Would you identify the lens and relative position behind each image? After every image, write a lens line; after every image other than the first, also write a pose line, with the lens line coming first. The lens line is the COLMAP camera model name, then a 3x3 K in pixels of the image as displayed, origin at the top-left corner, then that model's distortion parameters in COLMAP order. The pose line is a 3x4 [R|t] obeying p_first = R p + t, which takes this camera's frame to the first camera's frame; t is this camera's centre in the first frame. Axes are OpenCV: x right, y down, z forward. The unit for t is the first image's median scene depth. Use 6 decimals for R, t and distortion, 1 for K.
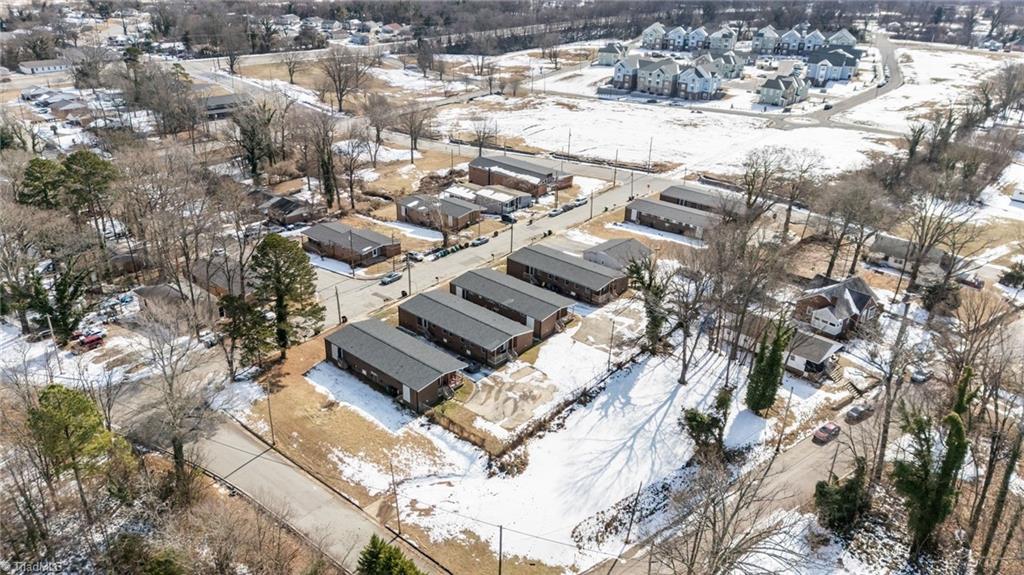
lens RADIAL K [[747.2, 0, 512.0], [0, 747.2, 287.5], [0, 0, 1]] dist [0.064502, -0.001903]
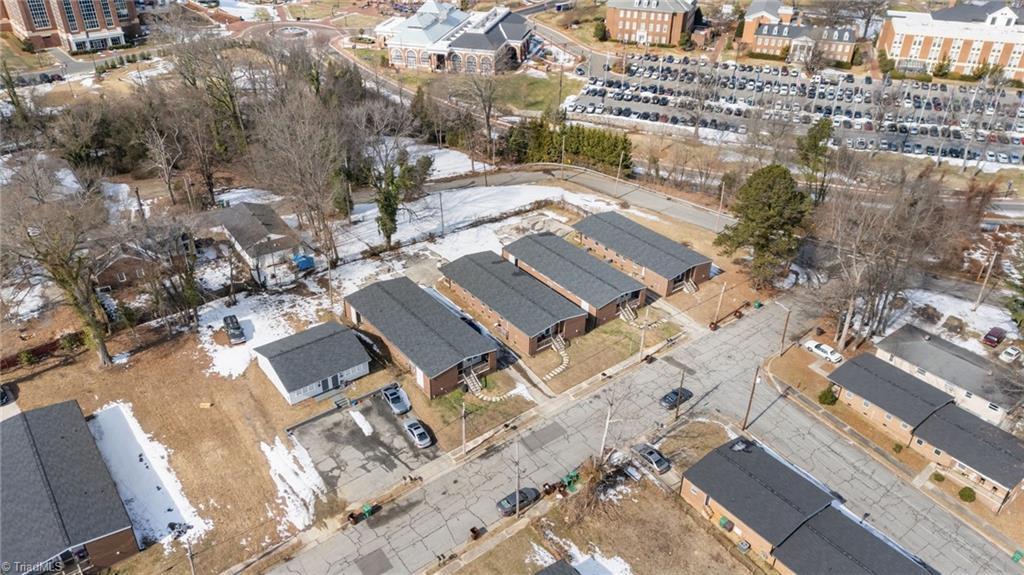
lens RADIAL K [[747.2, 0, 512.0], [0, 747.2, 287.5], [0, 0, 1]] dist [0.064502, -0.001903]
pose [[-0.985249, -0.118022, 0.123913, -0.127016], [0.036797, 0.561053, 0.826962, -0.821458], [-0.167122, 0.819323, -0.548434, 1.788109]]
